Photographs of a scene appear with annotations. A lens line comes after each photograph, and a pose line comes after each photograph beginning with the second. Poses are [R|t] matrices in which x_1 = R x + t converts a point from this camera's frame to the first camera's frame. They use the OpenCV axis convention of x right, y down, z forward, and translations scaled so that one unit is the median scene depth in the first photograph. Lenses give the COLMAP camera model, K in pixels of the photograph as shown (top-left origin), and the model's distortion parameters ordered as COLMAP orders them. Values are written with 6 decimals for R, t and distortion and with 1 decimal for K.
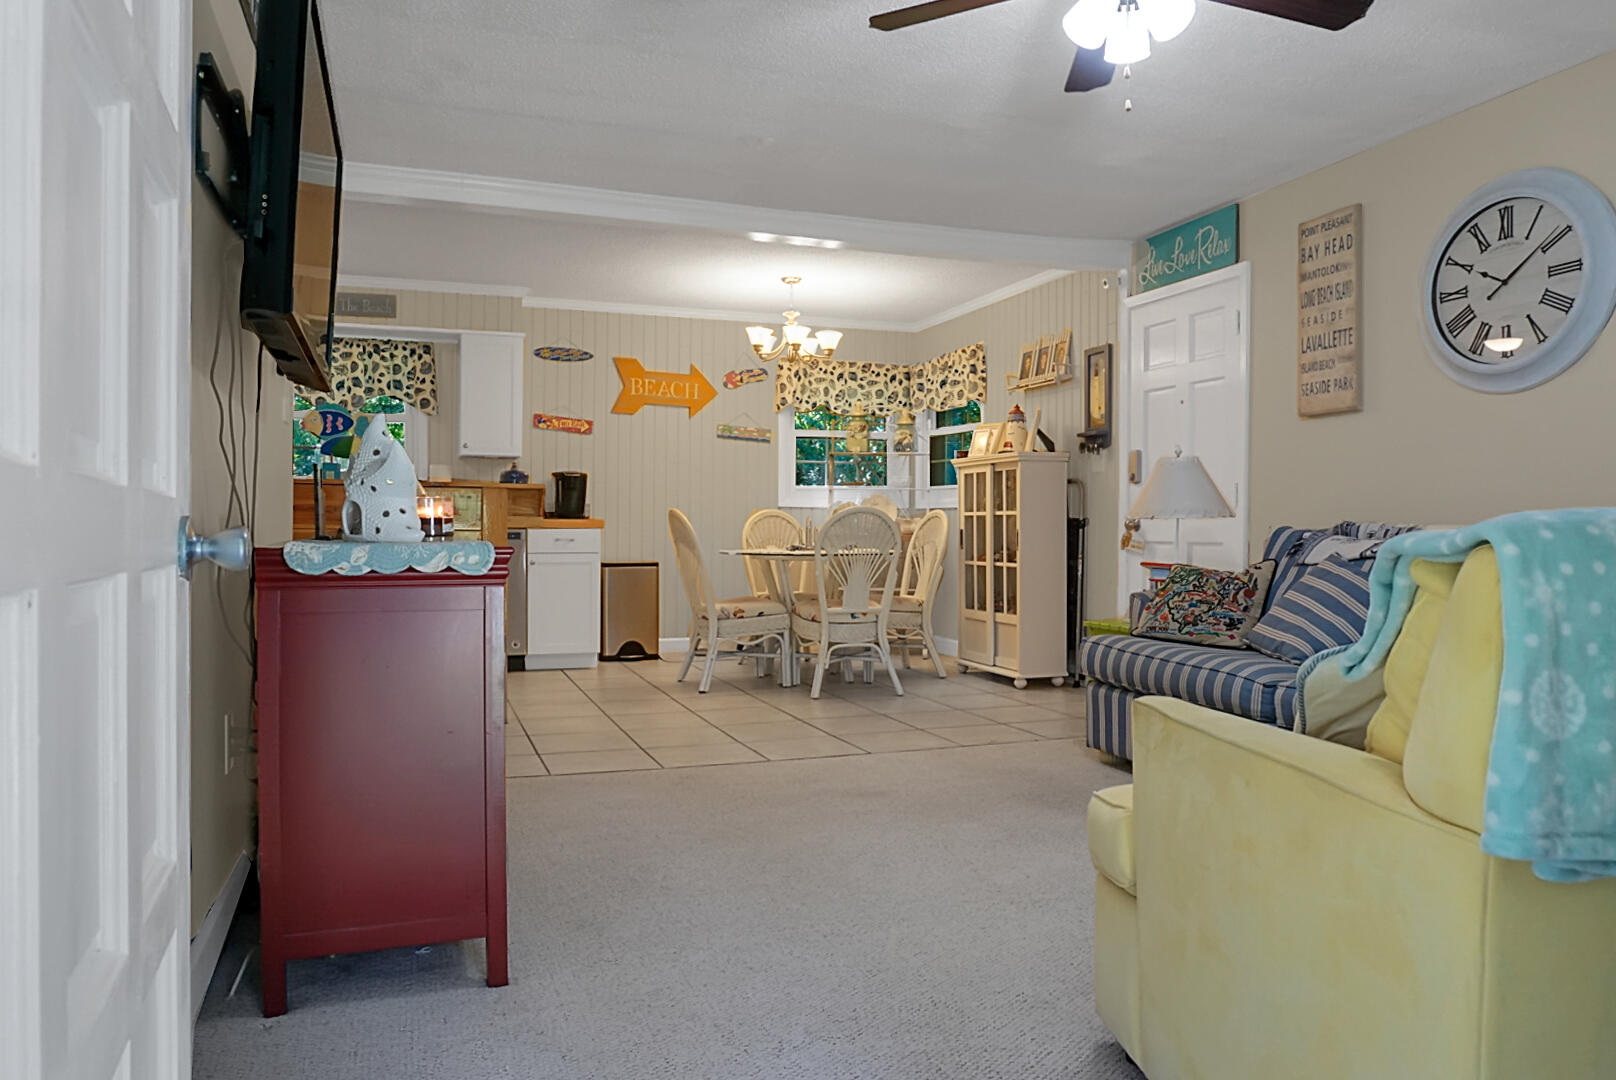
lens RADIAL K [[1148.6, 0, 808.0], [0, 1148.6, 540.0], [0, 0, 1]] dist [-0.037660, -0.000327]
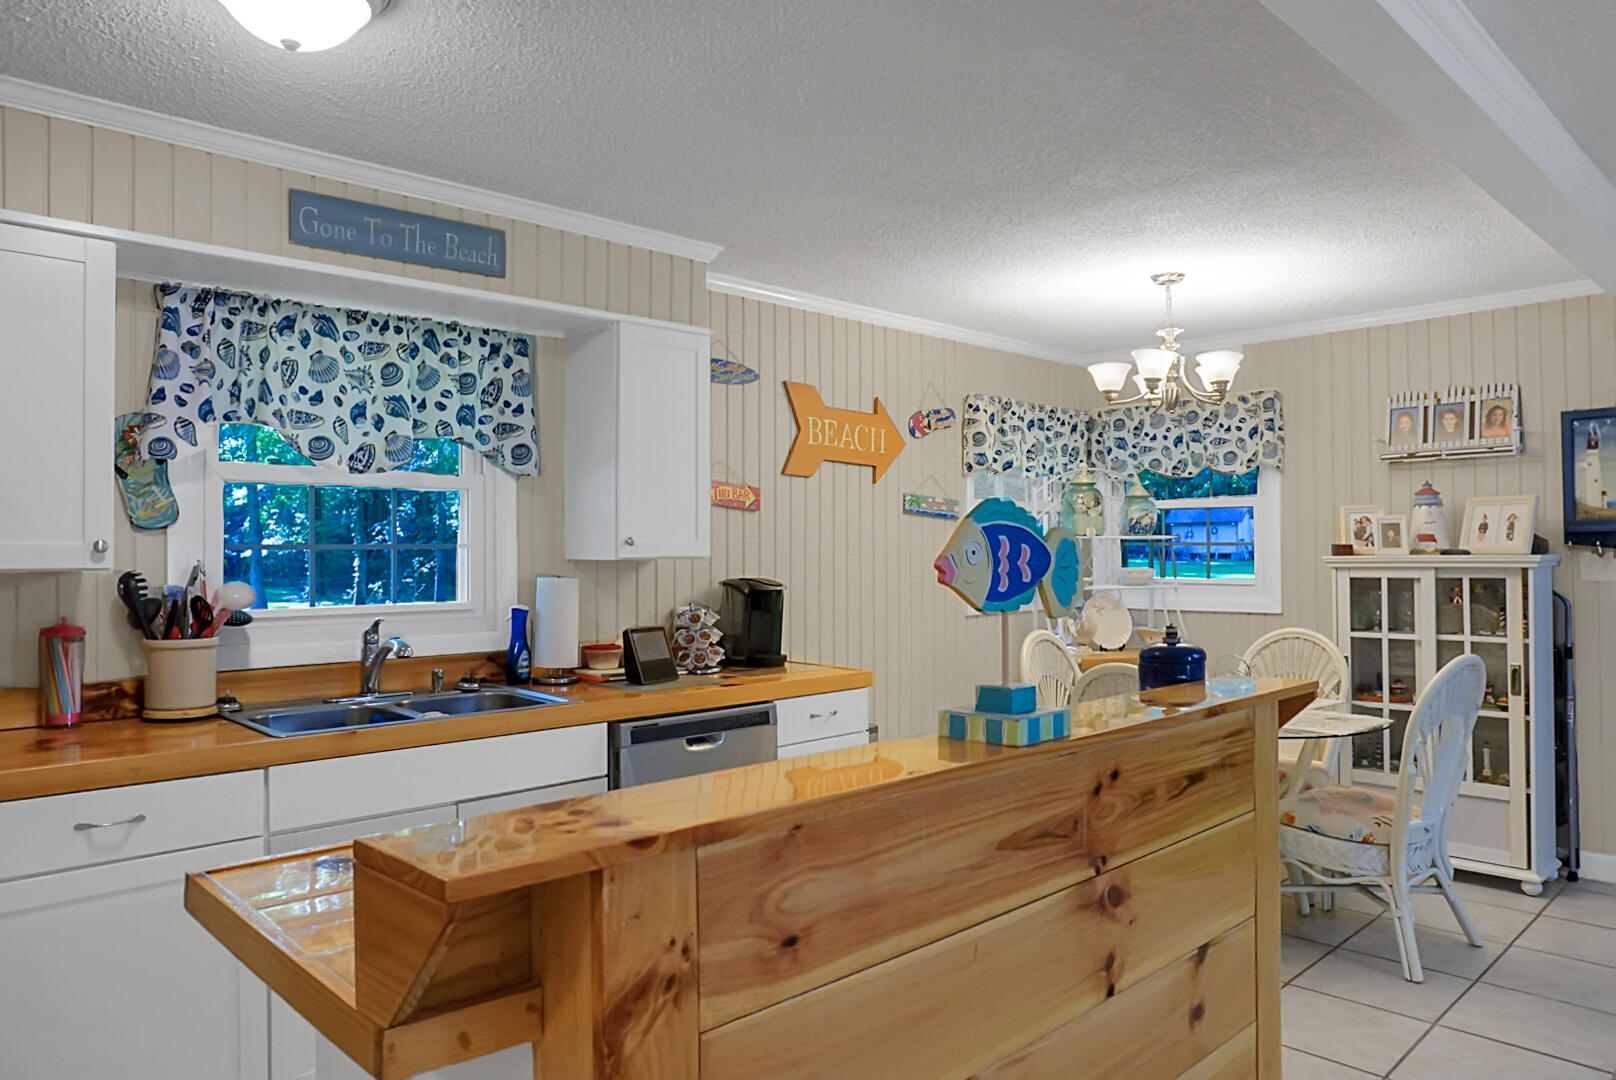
lens RADIAL K [[1076.6, 0, 808.0], [0, 1076.6, 540.0], [0, 0, 1]] dist [-0.055112, -0.001043]
pose [[0.912855, -0.008501, 0.408196, -0.429114], [0.015911, 0.999764, -0.014761, -0.076199], [-0.407974, 0.019970, 0.912775, 0.543284]]
